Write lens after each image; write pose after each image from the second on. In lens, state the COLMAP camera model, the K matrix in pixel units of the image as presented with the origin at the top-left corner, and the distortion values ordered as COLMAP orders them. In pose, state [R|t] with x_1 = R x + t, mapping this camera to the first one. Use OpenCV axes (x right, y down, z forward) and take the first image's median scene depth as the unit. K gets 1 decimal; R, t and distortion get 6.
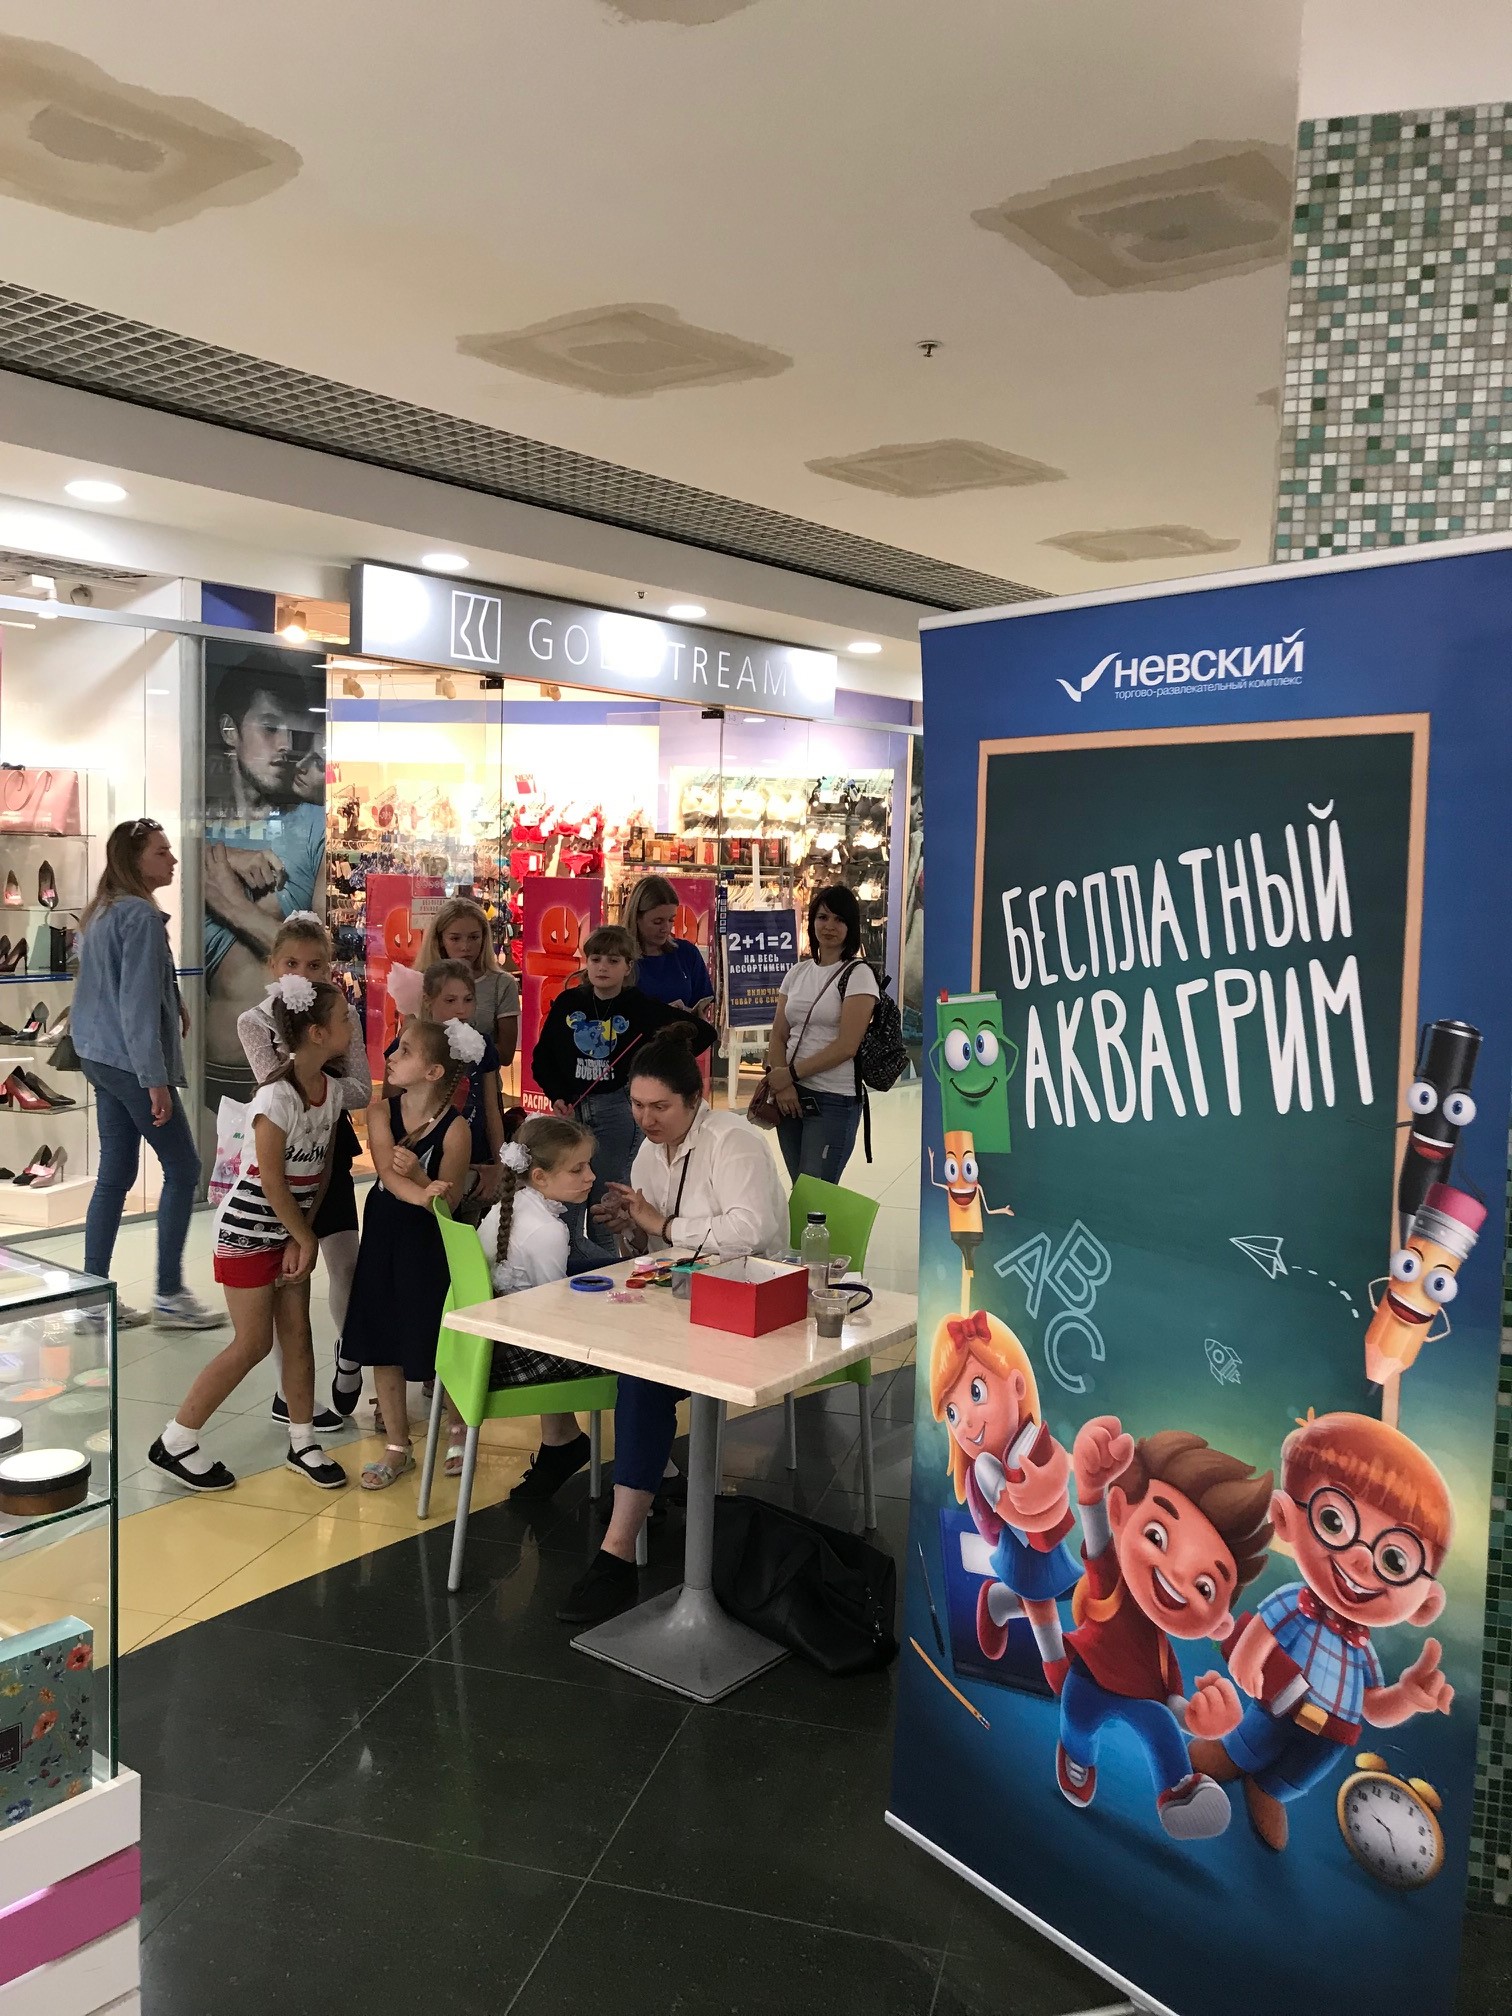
lens RADIAL K [[1669.8, 0, 745.8], [0, 1669.8, 999.0], [0, 0, 1]] dist [0.009302, -0.008260]
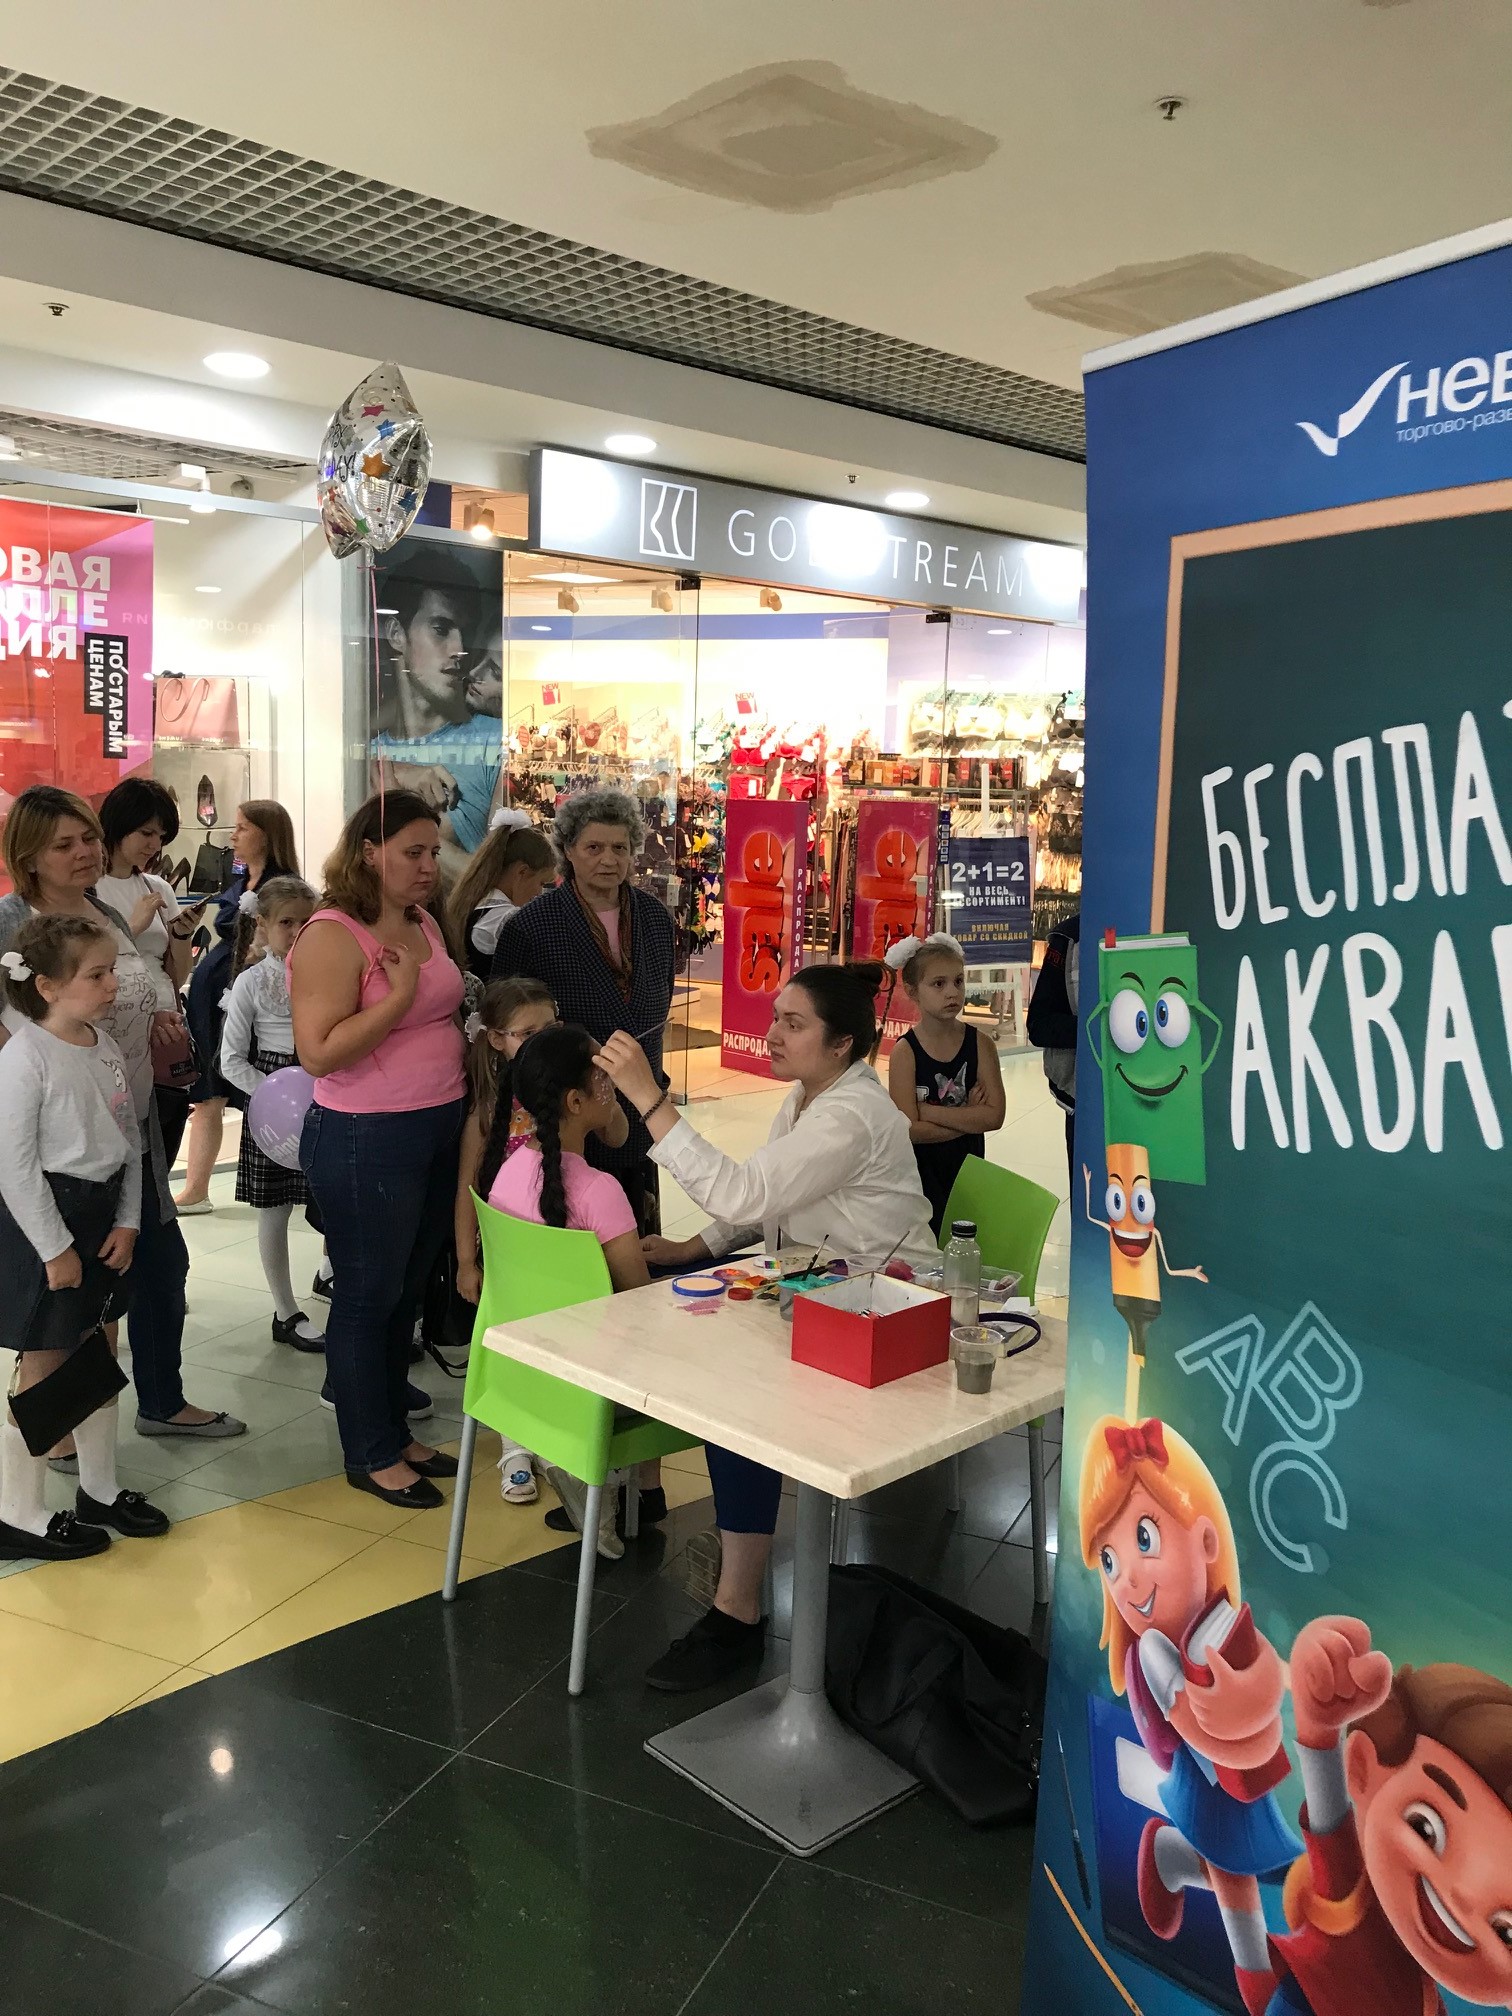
lens RADIAL K [[1669.8, 0, 737.7], [0, 1669.8, 996.7], [0, 0, 1]] dist [0.009302, -0.008260]
pose [[0.987125, 0.022334, -0.158381, 0.058118], [-0.016238, 0.999081, 0.039678, -0.001733], [0.159122, -0.036595, 0.986580, 0.243676]]
